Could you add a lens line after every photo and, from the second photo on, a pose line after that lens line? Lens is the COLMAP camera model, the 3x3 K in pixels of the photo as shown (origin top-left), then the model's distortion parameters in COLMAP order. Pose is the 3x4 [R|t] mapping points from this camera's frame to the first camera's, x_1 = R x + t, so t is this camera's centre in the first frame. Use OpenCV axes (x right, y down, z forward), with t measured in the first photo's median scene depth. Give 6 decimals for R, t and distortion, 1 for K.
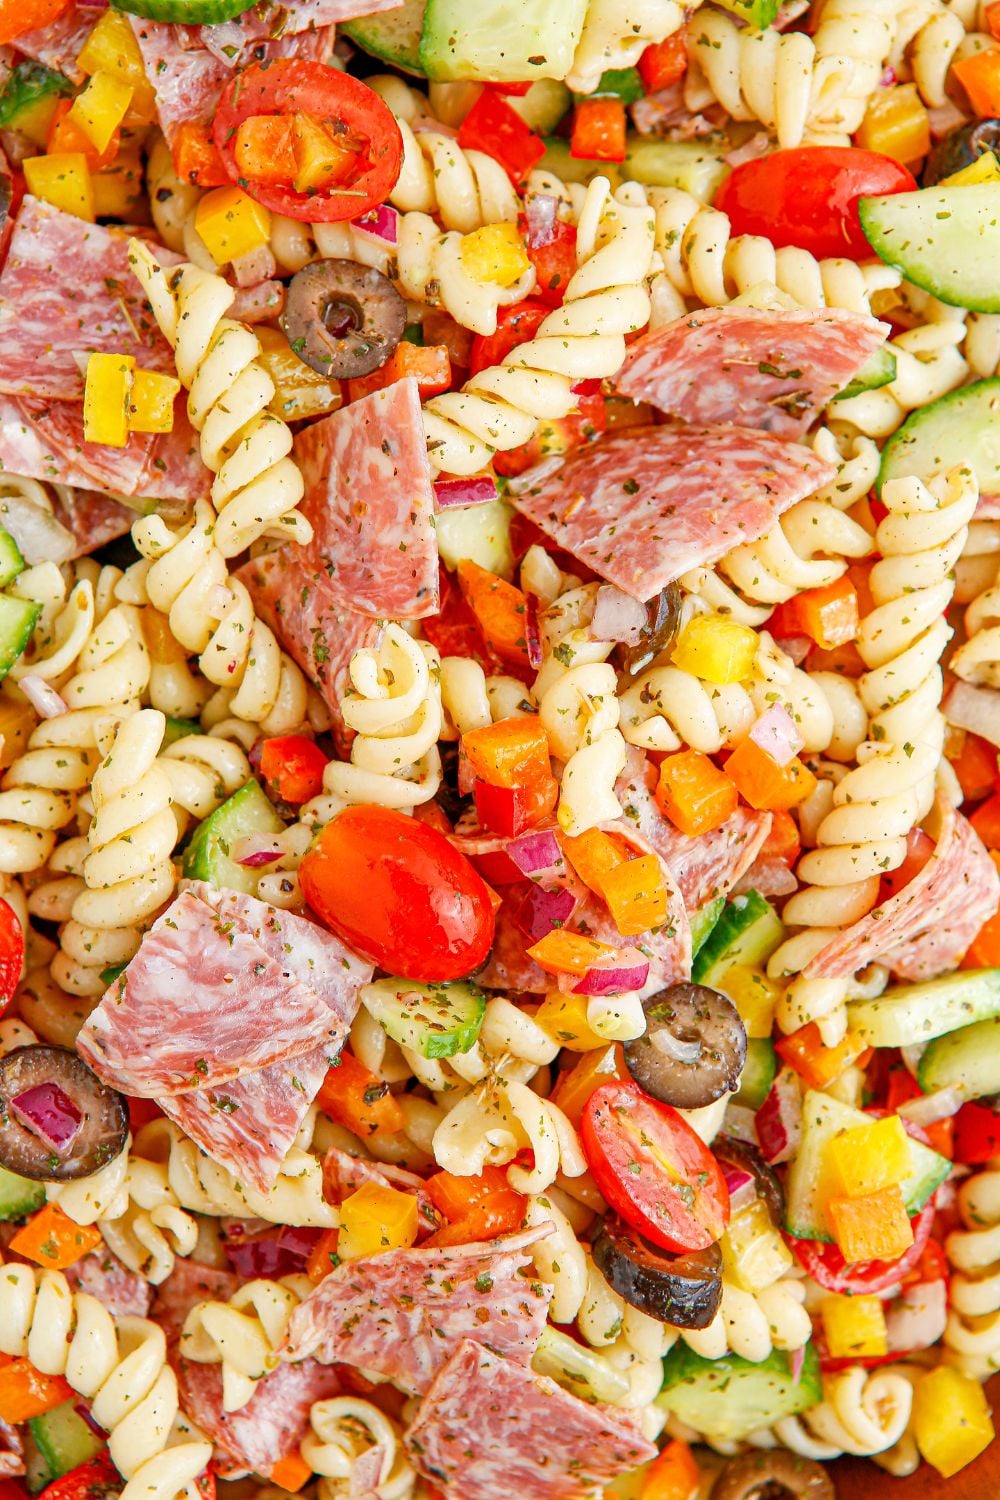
lens RADIAL K [[2784.6, 0, 500.0], [0, 2784.6, 750.0], [0, 0, 1]] dist [0.246883, 0.362505]
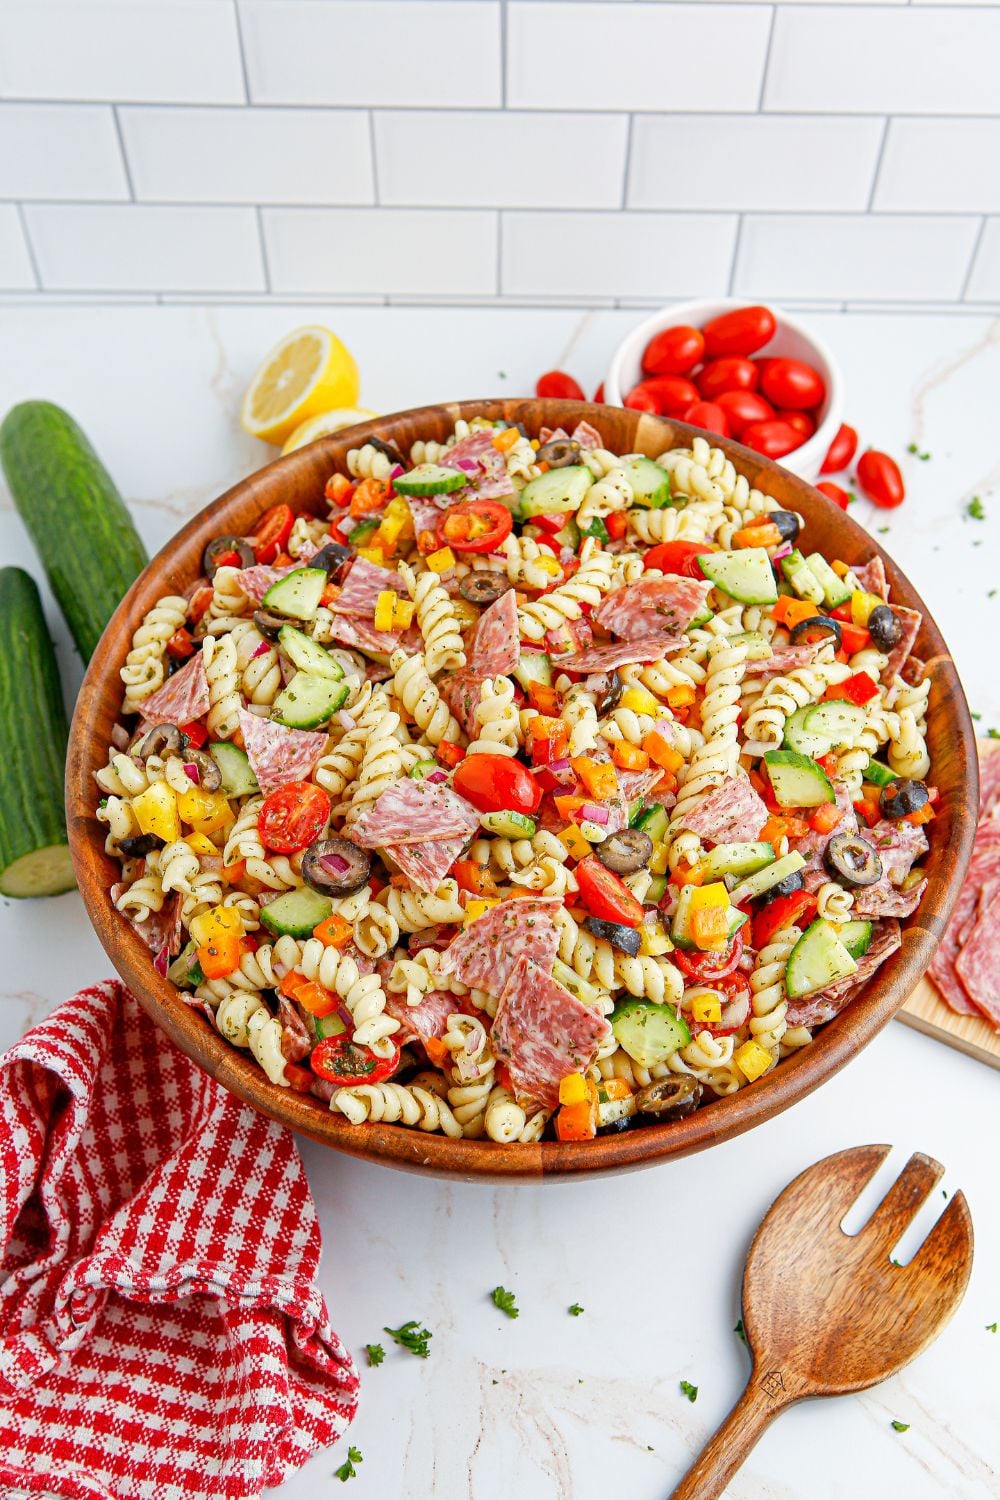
lens RADIAL K [[1881.3, 0, 500.0], [0, 1881.3, 750.0], [0, 0, 1]] dist [-0.173823, 0.005885]
pose [[0.999040, 0.019749, -0.039108, 0.023877], [-0.037622, 0.844151, -0.534783, 0.825185], [0.022452, 0.535741, 0.844084, -0.290695]]
